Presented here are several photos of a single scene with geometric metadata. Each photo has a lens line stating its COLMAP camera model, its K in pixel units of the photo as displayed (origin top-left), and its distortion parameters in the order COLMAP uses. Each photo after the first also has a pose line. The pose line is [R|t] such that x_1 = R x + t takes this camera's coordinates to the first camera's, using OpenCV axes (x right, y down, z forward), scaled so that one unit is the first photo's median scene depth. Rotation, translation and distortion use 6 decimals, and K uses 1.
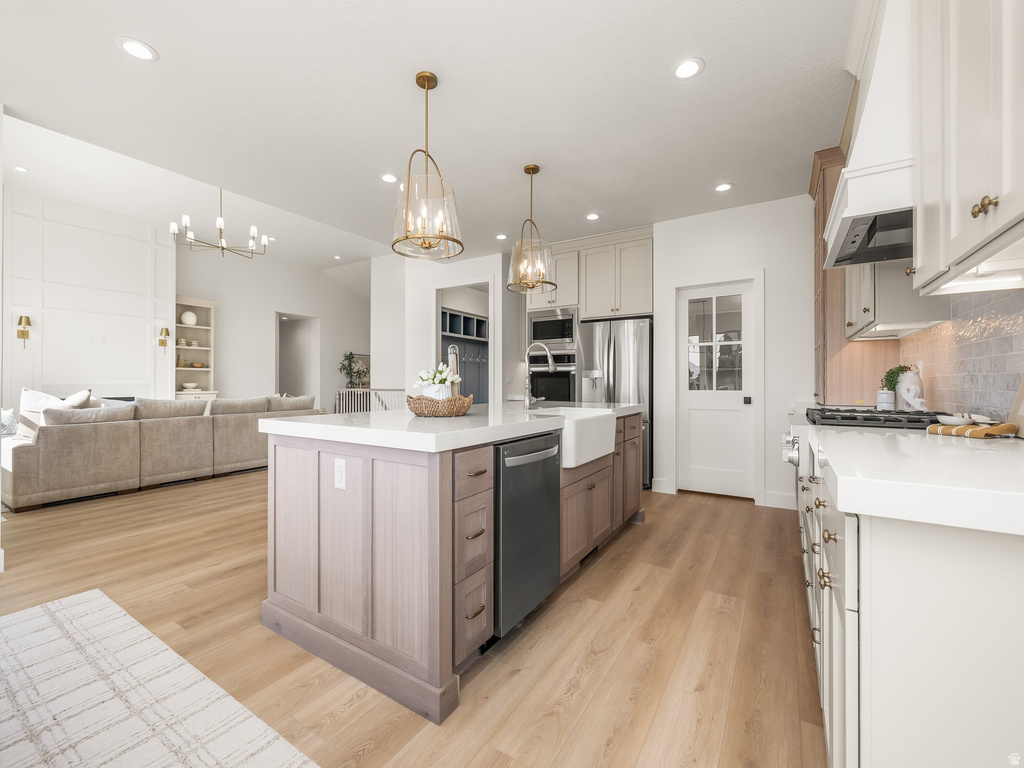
lens RADIAL K [[445.6, 0, 512.0], [0, 445.6, 384.0], [0, 0, 1]] dist [-0.001844, -0.000072]
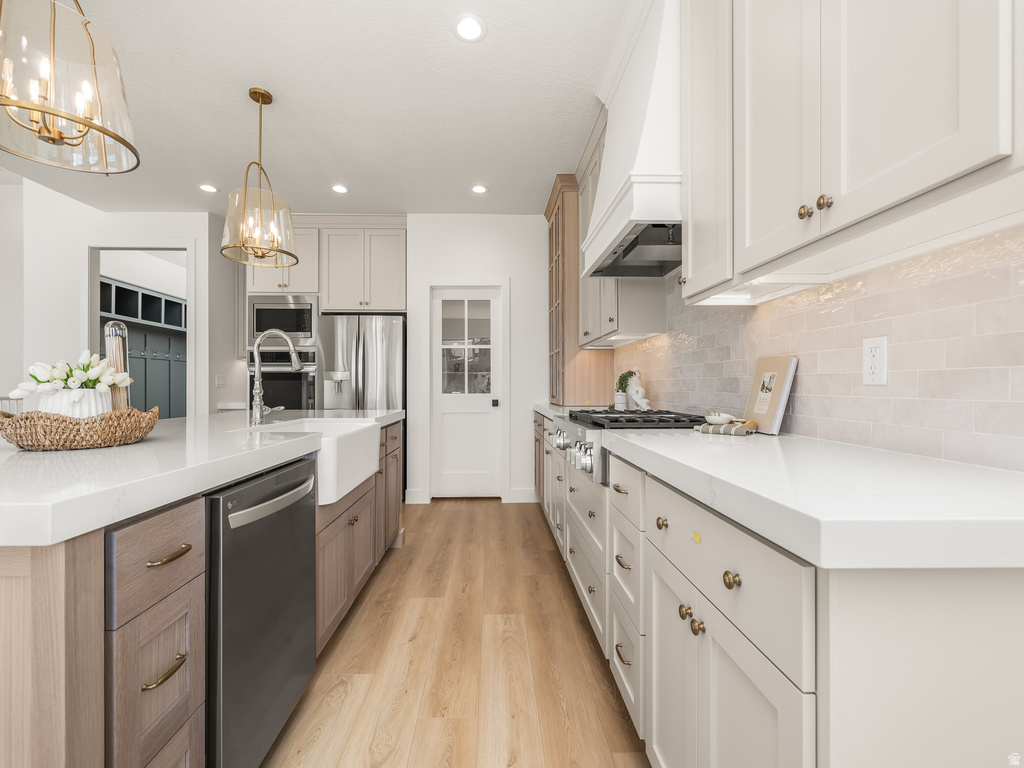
lens RADIAL K [[445.6, 0, 512.0], [0, 445.6, 384.0], [0, 0, 1]] dist [-0.001844, -0.000072]
pose [[0.834335, 0.000574, 0.551257, -0.019203], [0.003535, 0.999973, -0.006391, -0.000642], [-0.551246, 0.007281, 0.834311, 0.210840]]
